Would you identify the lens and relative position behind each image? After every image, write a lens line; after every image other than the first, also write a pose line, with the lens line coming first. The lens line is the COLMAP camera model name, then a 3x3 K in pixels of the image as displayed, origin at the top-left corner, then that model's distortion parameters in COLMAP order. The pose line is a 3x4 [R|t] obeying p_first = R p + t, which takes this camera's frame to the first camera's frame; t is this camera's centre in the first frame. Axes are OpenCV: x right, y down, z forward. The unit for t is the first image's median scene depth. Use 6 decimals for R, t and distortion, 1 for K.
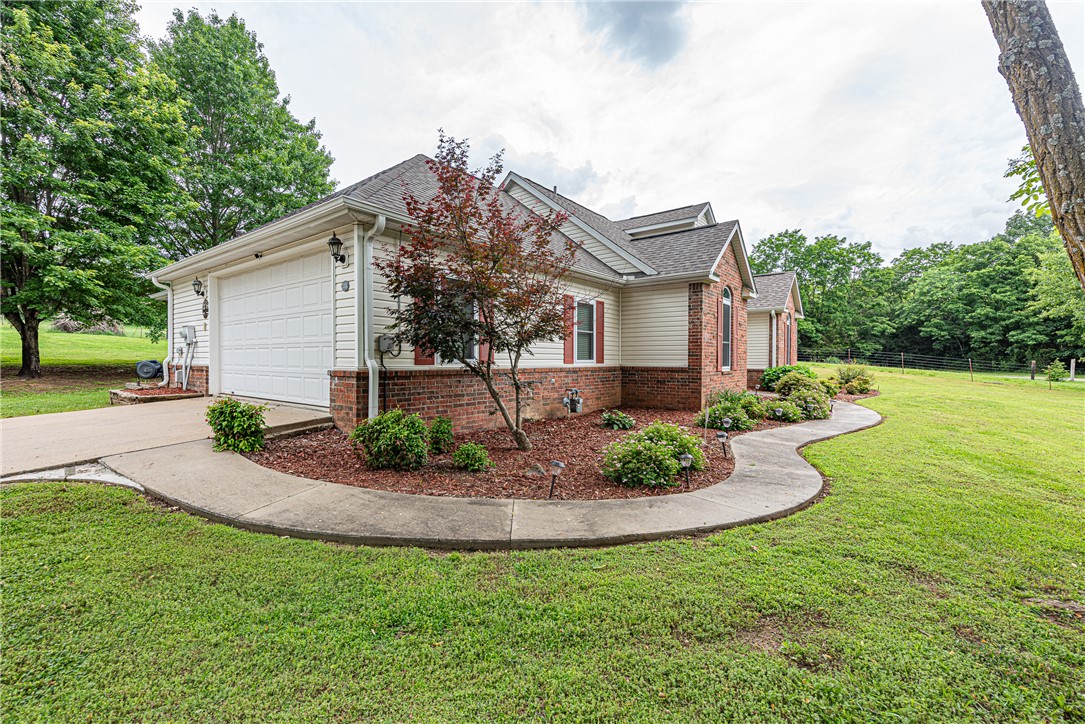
lens RADIAL K [[461.7, 0, 547.4], [0, 461.7, 359.9], [0, 0, 1]] dist [0.002040, 0.000120]
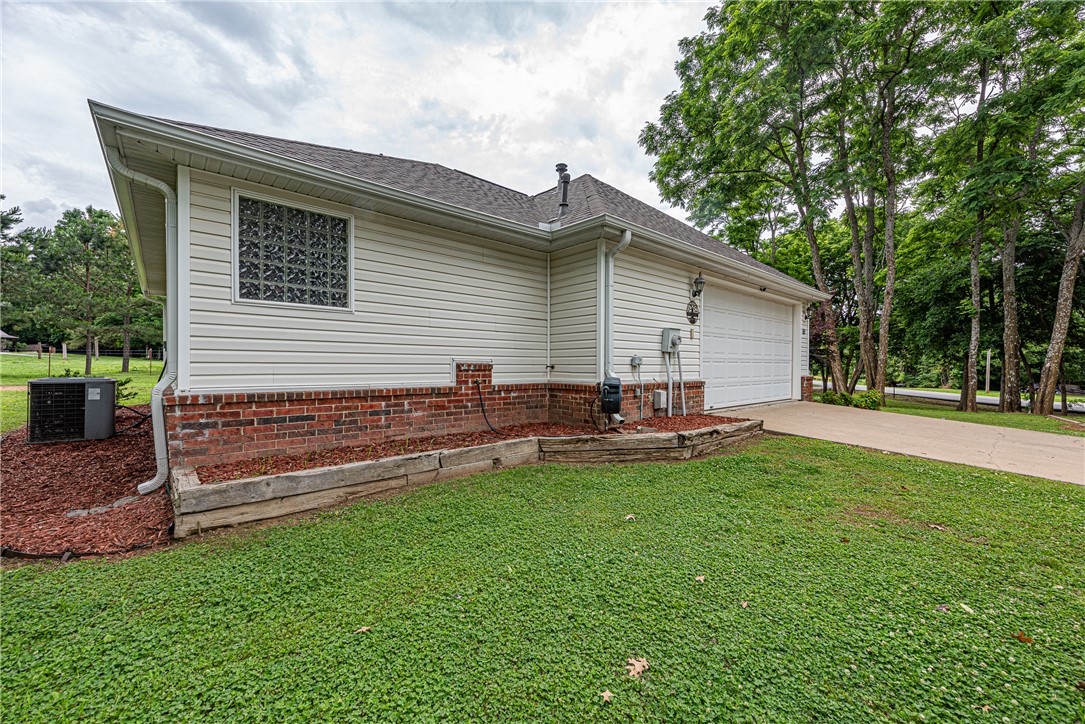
lens RADIAL K [[425.1, 0, 542.5], [0, 425.1, 365.4], [0, 0, 1]] dist [0.012750, -0.001271]
pose [[0.160377, -0.003876, 0.987048, -1.539374], [0.006626, 0.999974, 0.002850, -0.019750], [-0.987034, 0.006083, 0.160398, 1.150896]]
